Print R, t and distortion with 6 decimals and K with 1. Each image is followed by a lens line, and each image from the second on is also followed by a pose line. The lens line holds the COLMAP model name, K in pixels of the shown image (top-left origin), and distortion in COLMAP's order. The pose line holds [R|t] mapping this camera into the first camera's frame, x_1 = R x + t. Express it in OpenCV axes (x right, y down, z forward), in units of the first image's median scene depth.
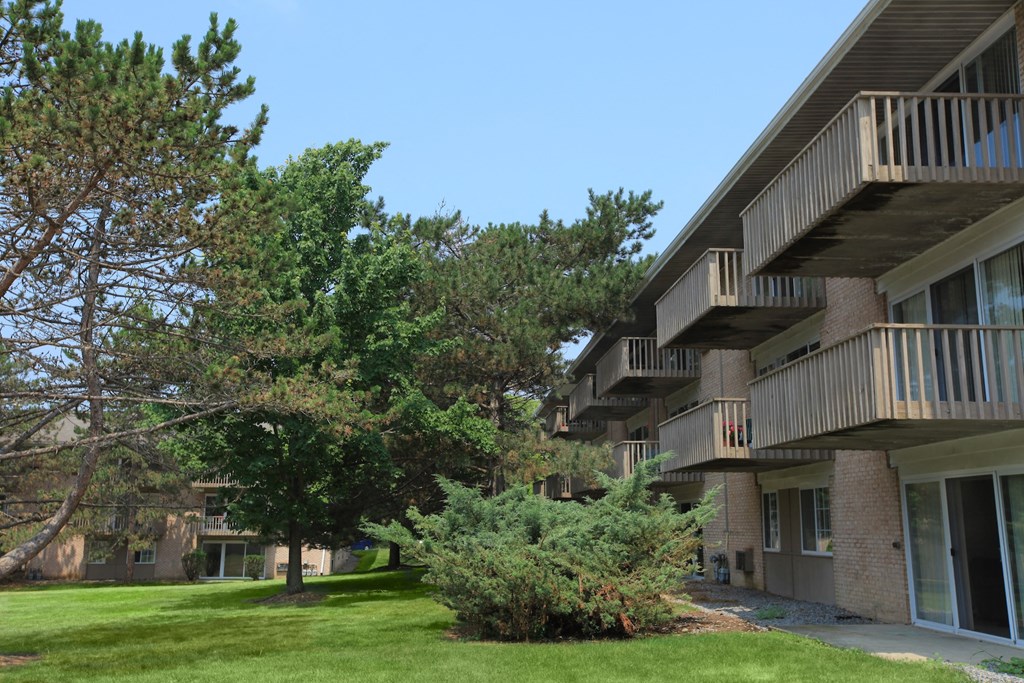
lens RADIAL K [[946.5, 0, 509.1], [0, 946.5, 323.7], [0, 0, 1]] dist [0.014373, 0.007889]
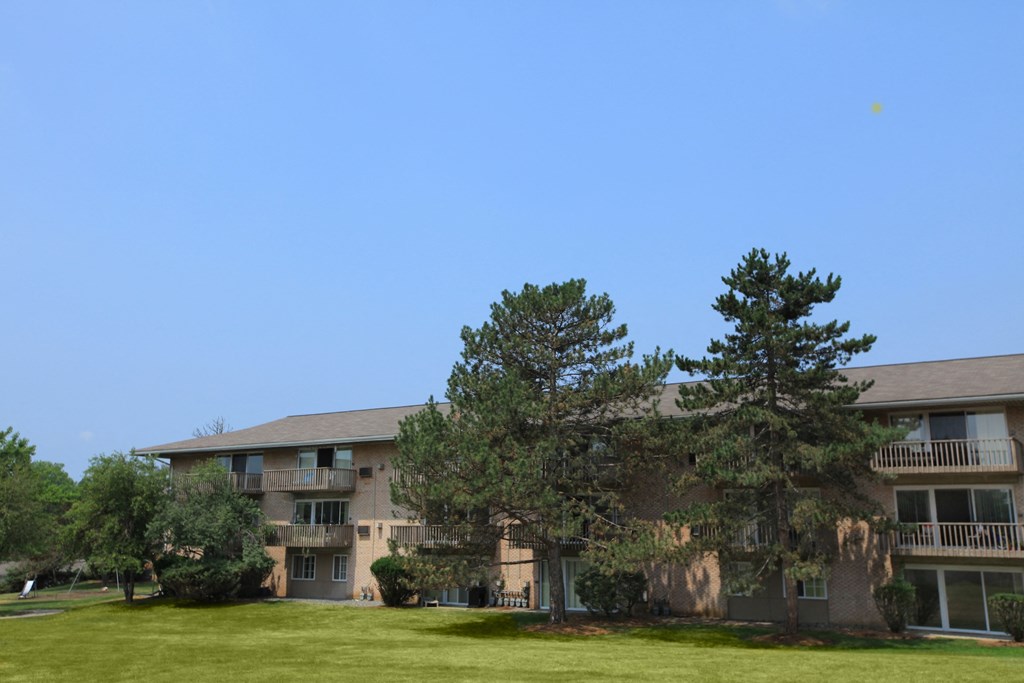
lens RADIAL K [[946.5, 0, 509.1], [0, 946.5, 323.7], [0, 0, 1]] dist [0.014373, 0.007889]
pose [[0.801181, -0.132231, -0.583630, -0.159684], [0.118915, 0.991011, -0.061289, 0.089657], [0.586488, -0.020299, 0.809703, 0.391137]]
